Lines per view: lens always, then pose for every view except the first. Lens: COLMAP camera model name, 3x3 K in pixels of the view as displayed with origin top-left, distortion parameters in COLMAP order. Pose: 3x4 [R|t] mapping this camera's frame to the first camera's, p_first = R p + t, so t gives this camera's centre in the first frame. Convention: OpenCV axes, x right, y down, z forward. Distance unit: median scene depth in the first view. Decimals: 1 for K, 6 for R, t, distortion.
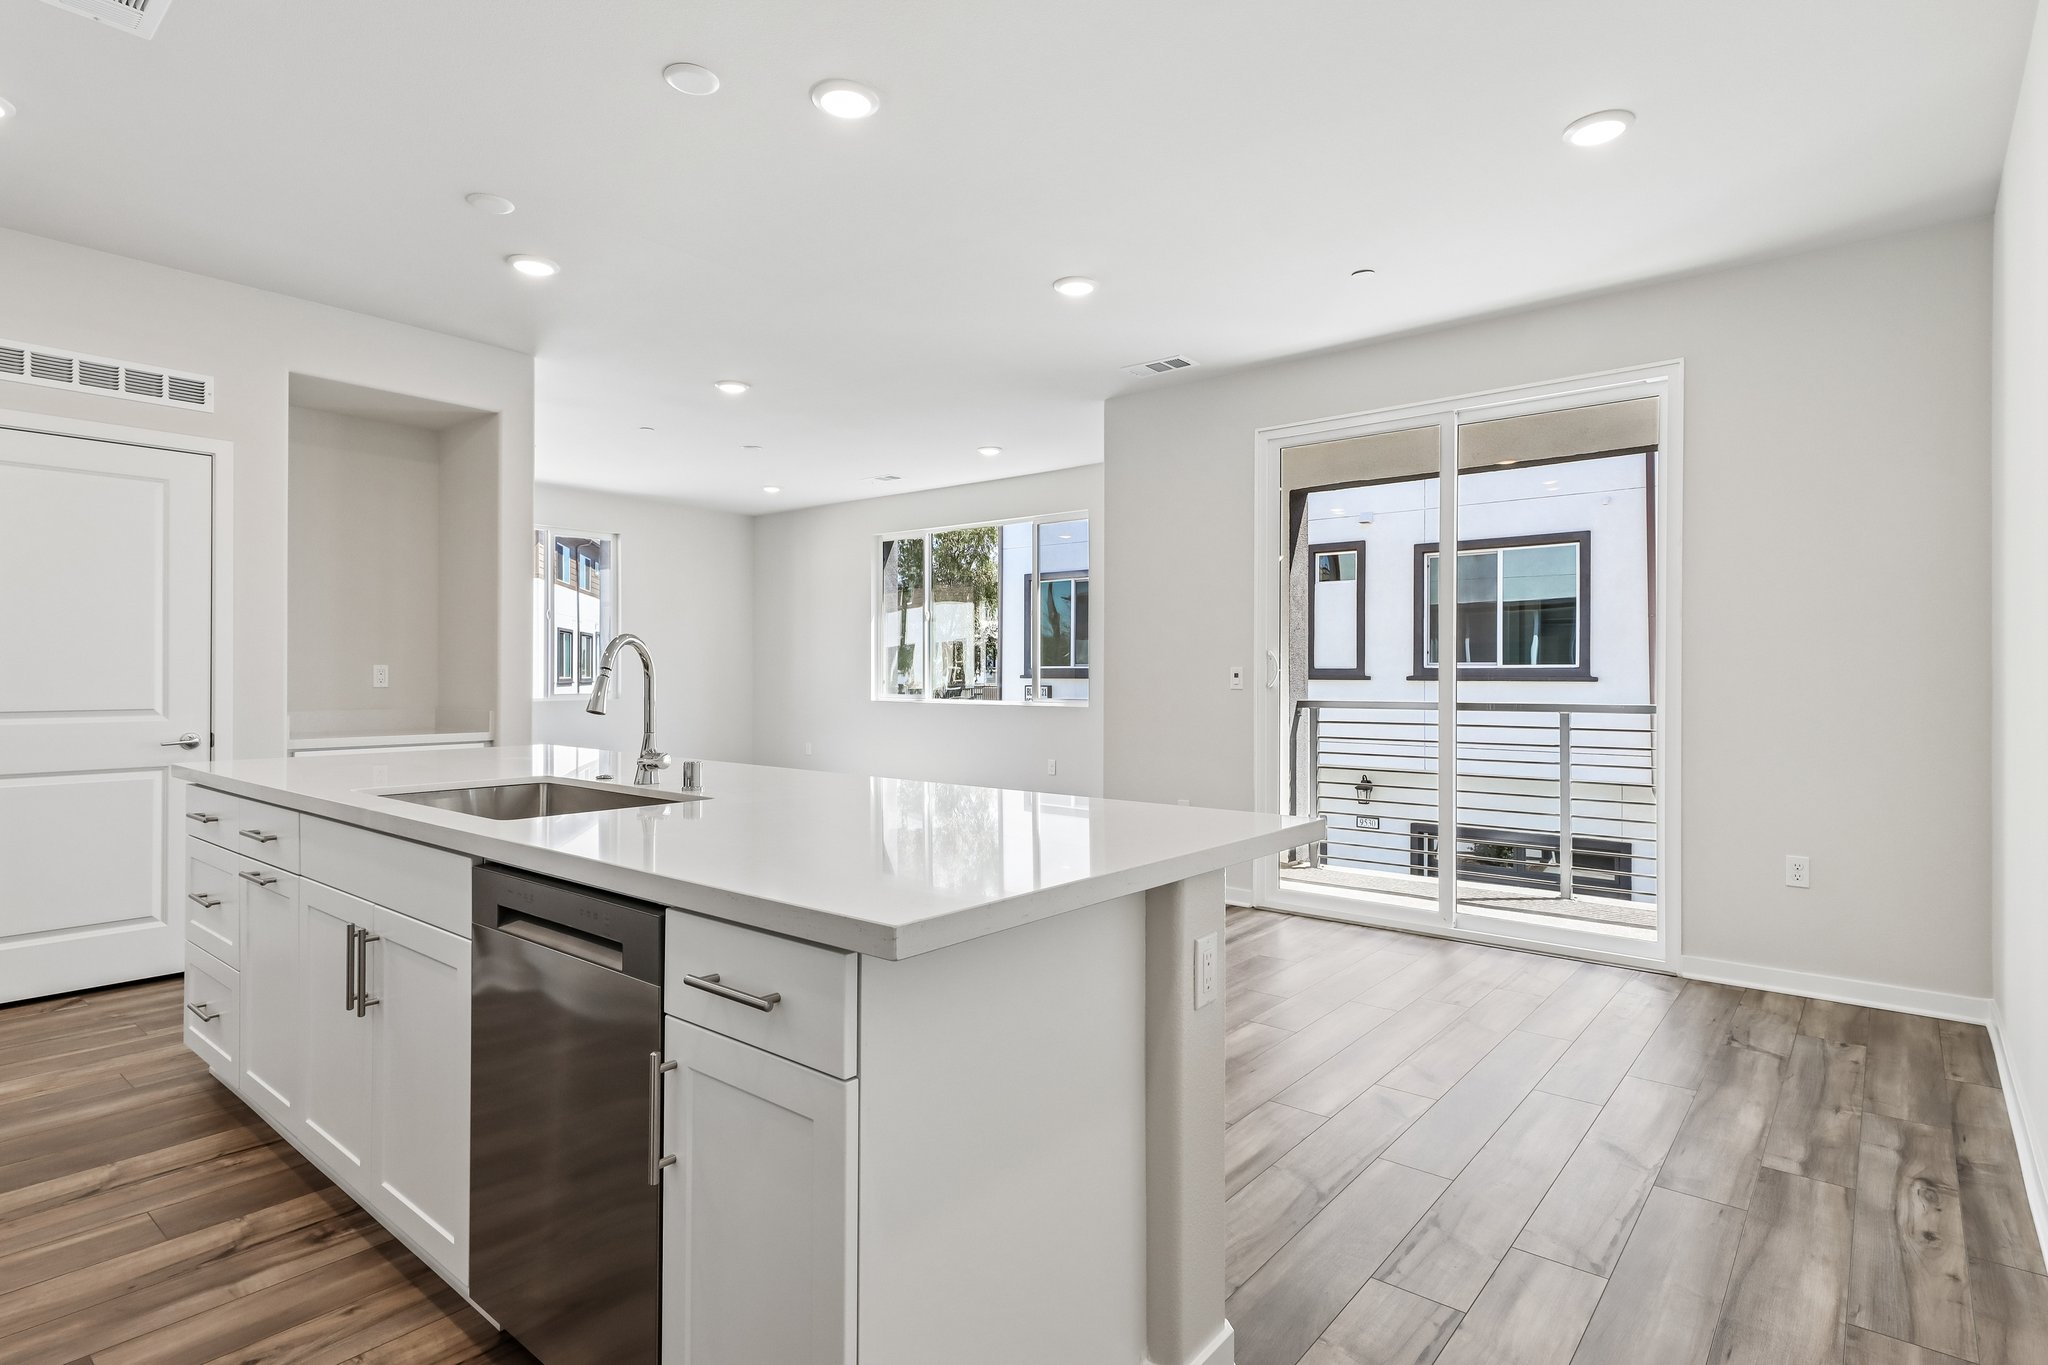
lens RADIAL K [[1033.1, 0, 1024.0], [0, 1033.1, 682.5], [0, 0, 1]] dist [-0.000768, 0.000108]
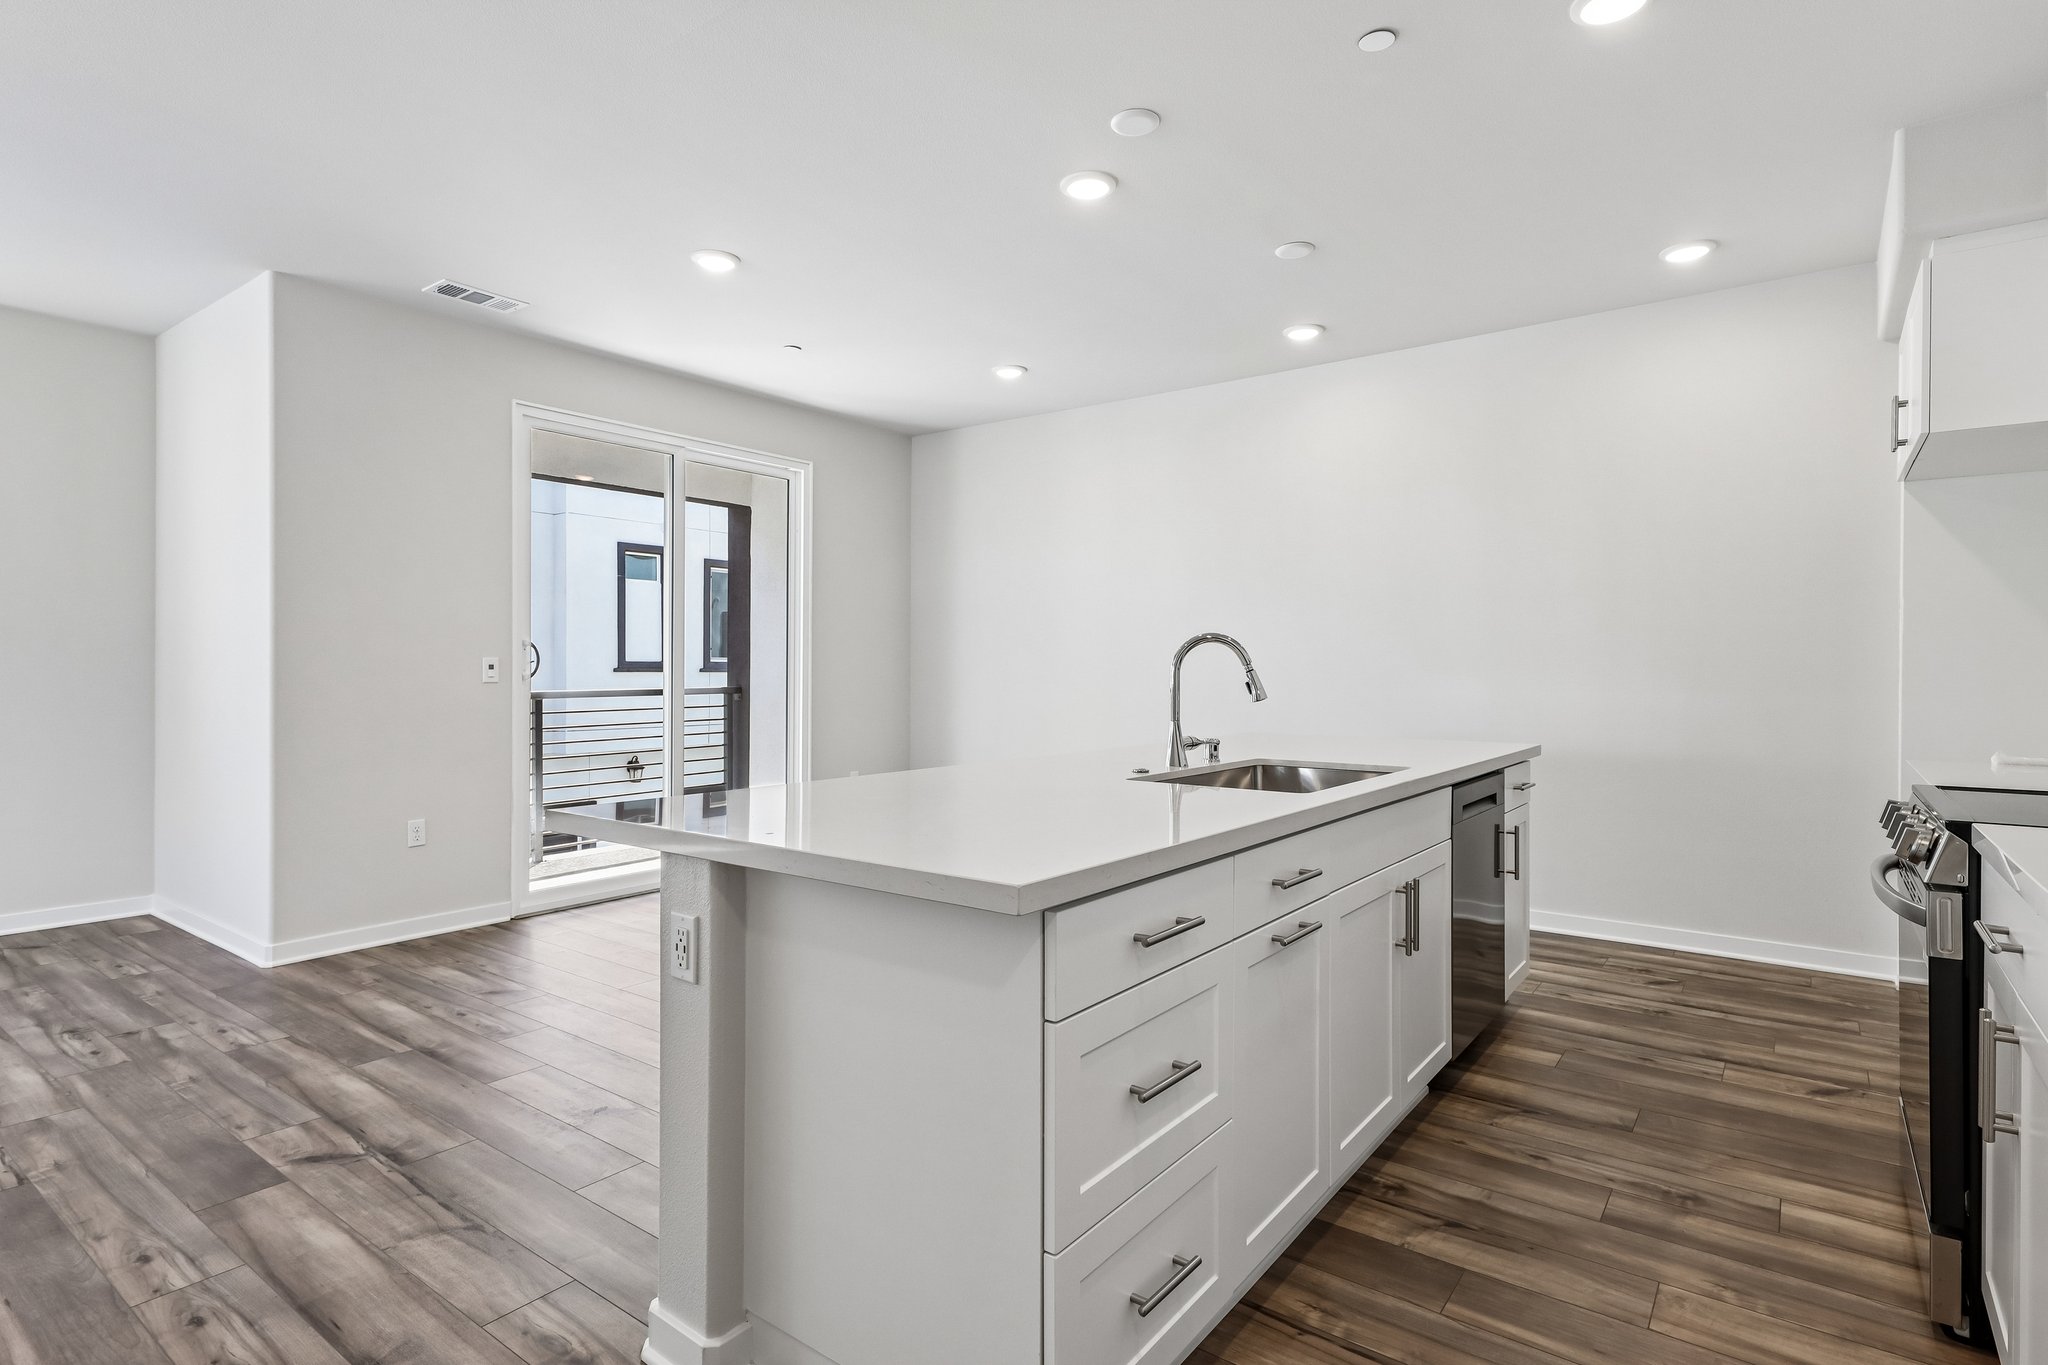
lens RADIAL K [[1041.1, 0, 1024.7], [0, 1041.1, 633.1], [0, 0, 1]] dist [0.061795, -0.000104]
pose [[-0.040910, 0.029092, 0.998739, -1.577300], [-0.000436, 0.999575, -0.029134, -0.018436], [-0.999163, -0.001627, -0.040880, 1.252504]]
